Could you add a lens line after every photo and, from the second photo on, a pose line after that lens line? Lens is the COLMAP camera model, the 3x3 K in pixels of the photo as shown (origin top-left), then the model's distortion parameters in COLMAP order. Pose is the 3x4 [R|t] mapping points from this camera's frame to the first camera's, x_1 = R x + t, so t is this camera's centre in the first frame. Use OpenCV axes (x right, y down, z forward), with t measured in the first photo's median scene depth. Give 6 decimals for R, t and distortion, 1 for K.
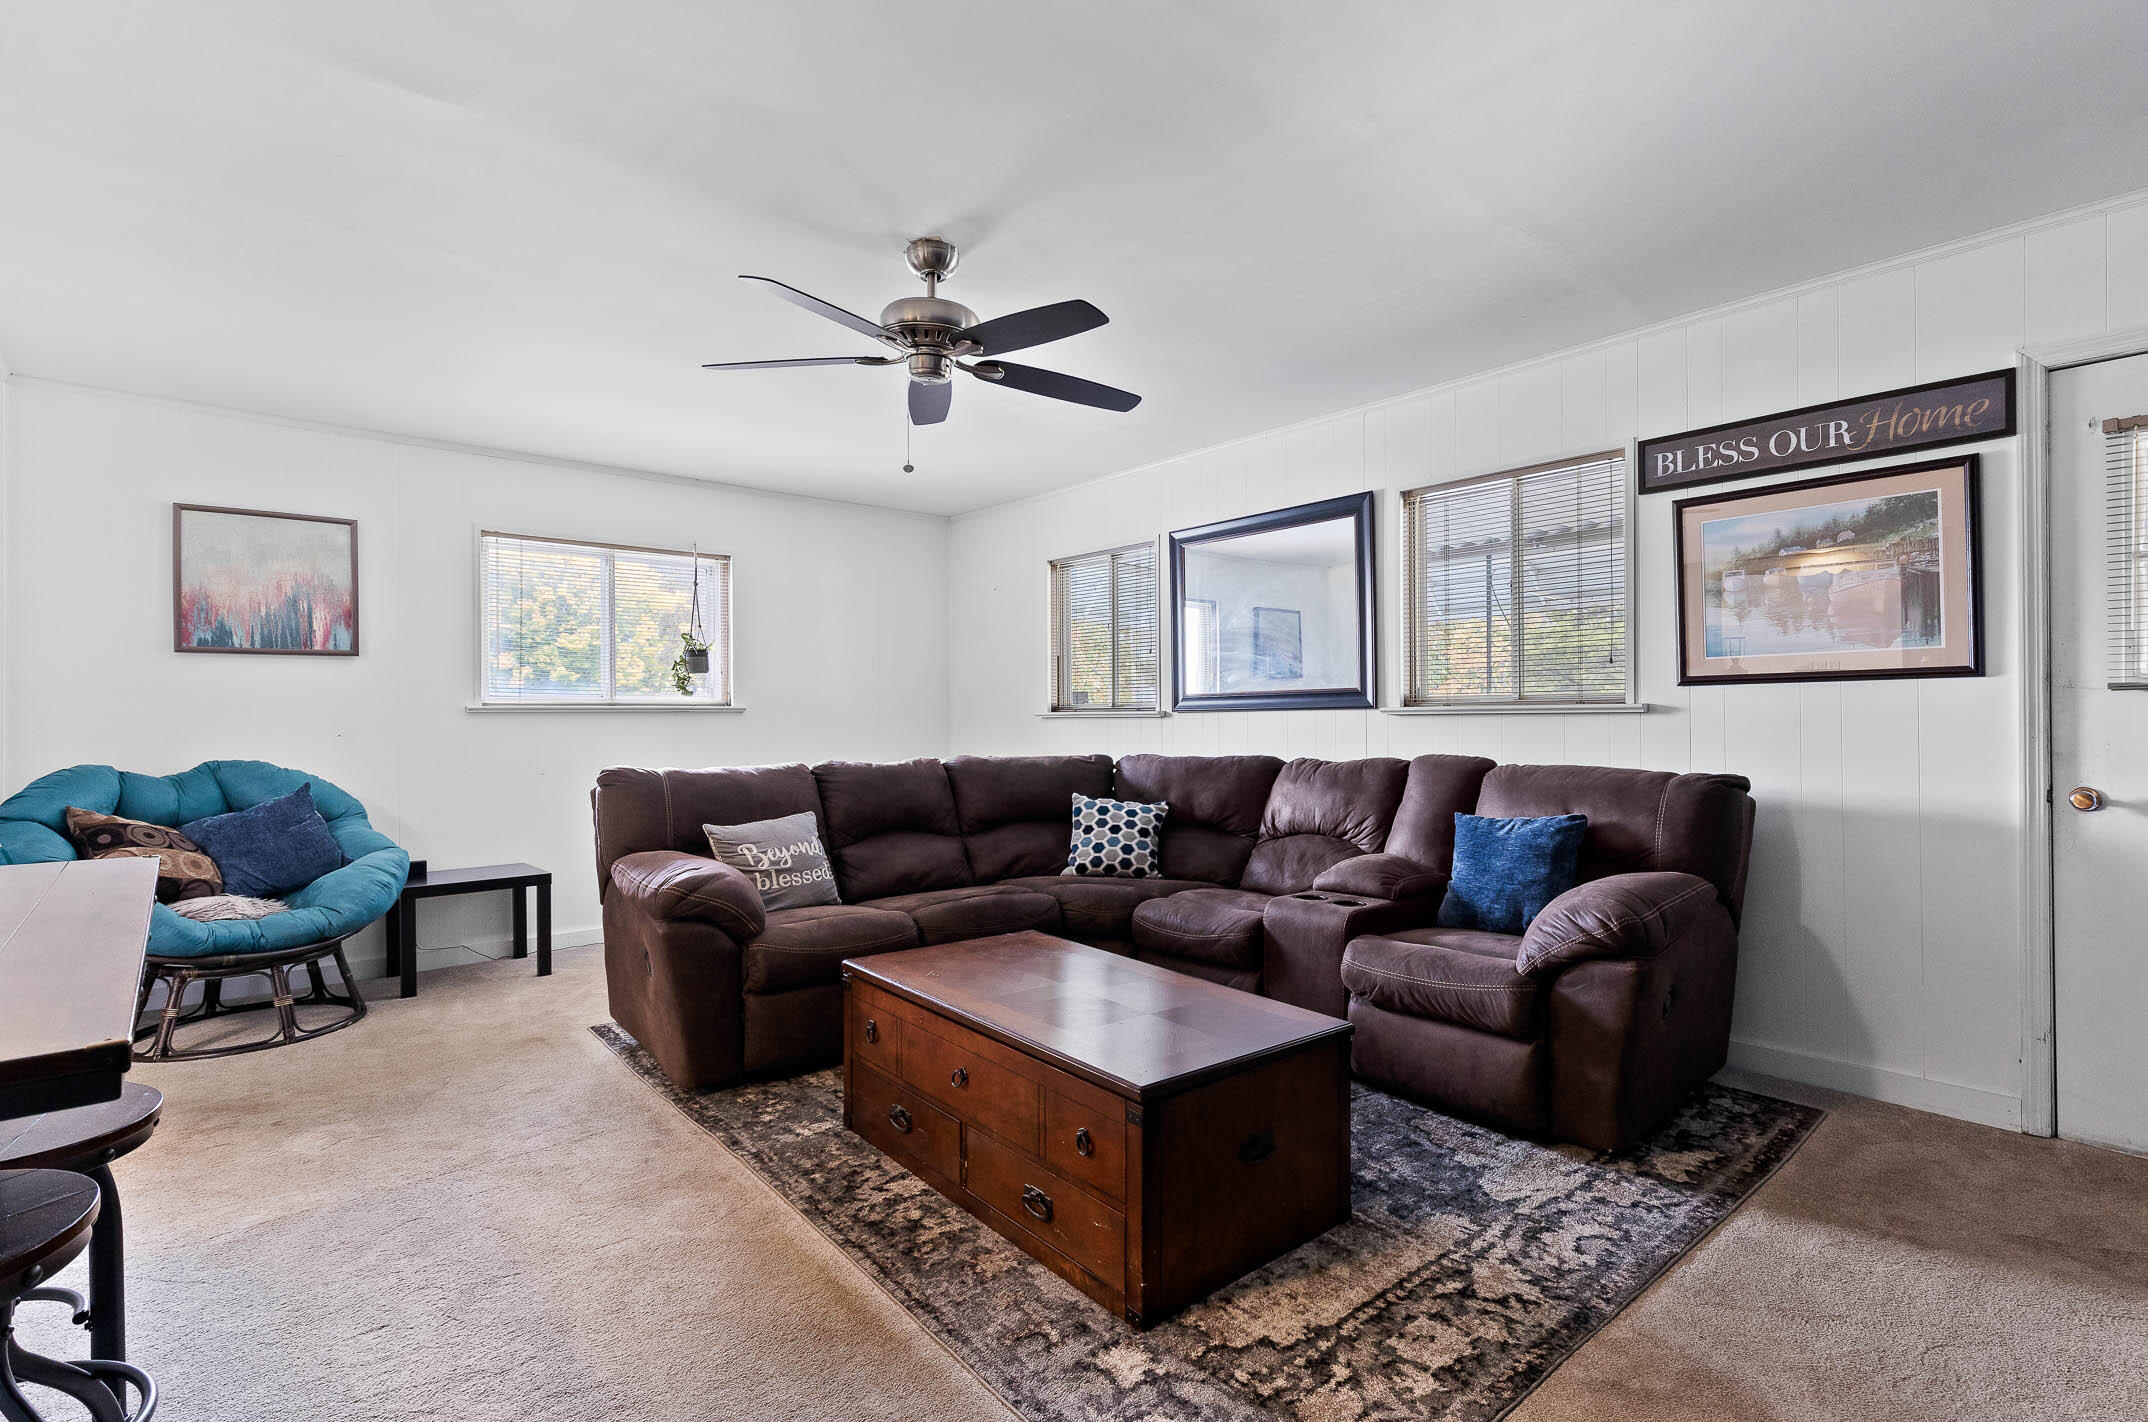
lens RADIAL K [[992.0, 0, 1077.9], [0, 992.0, 712.0], [0, 0, 1]] dist [0.011507, -0.000307]
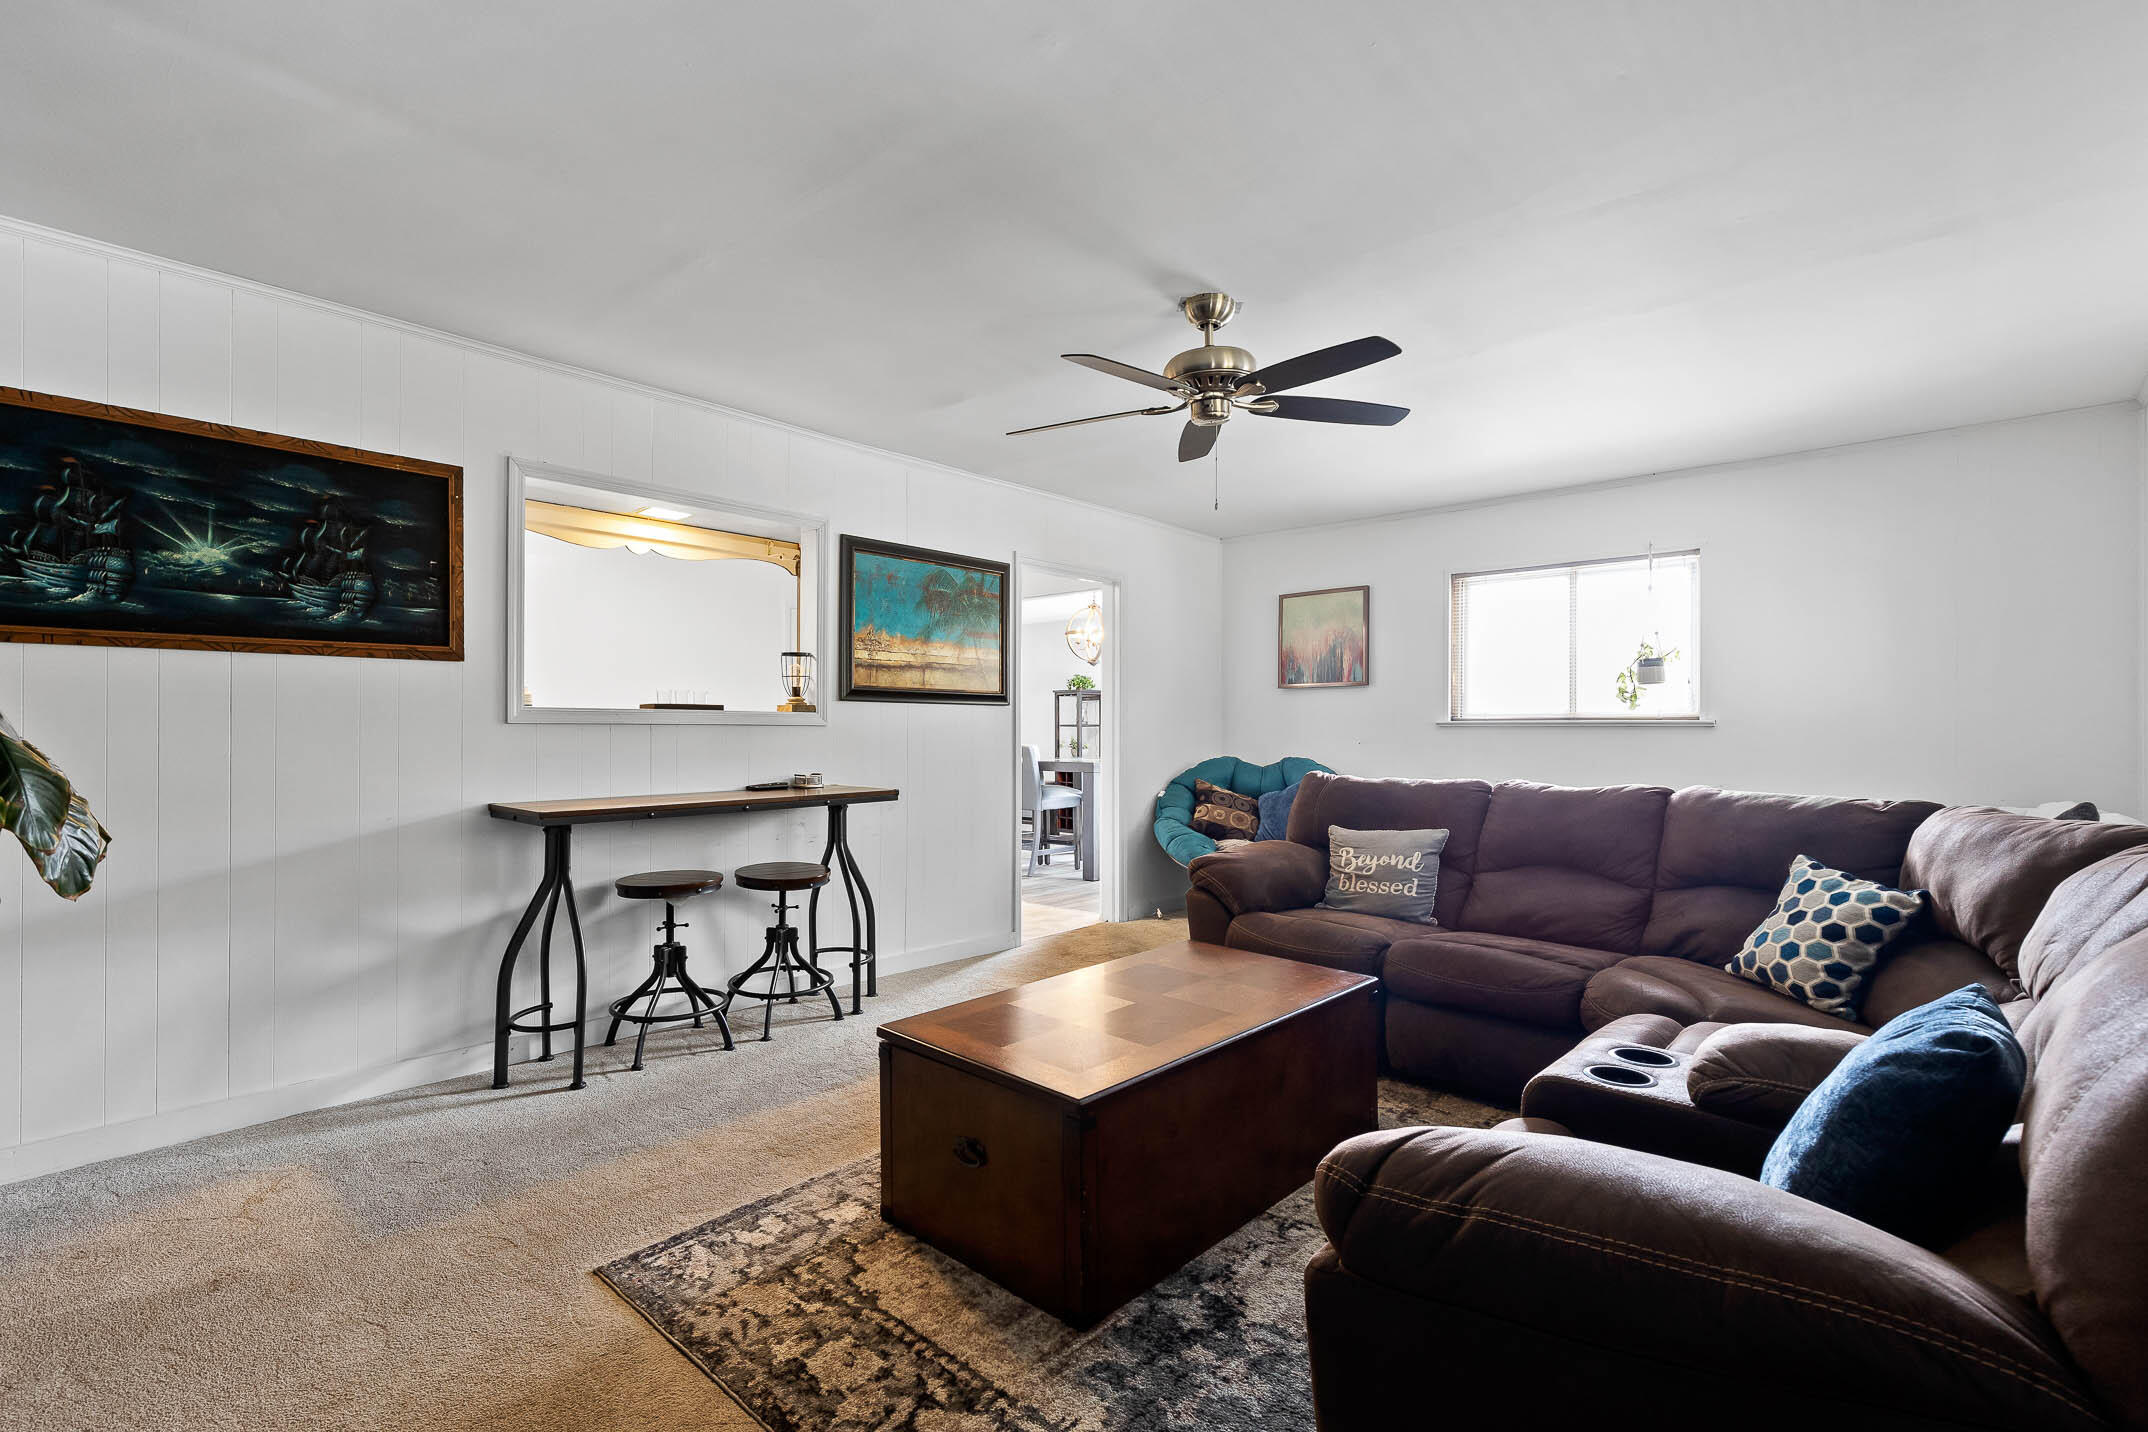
lens RADIAL K [[992.0, 0, 1111.0], [0, 992.0, 722.3], [0, 0, 1]] dist [0.011507, -0.000307]
pose [[0.142313, -0.001459, -0.989821, 0.921318], [-0.002064, 0.999996, -0.001771, -0.003523], [0.989820, 0.002295, 0.142309, 0.750811]]
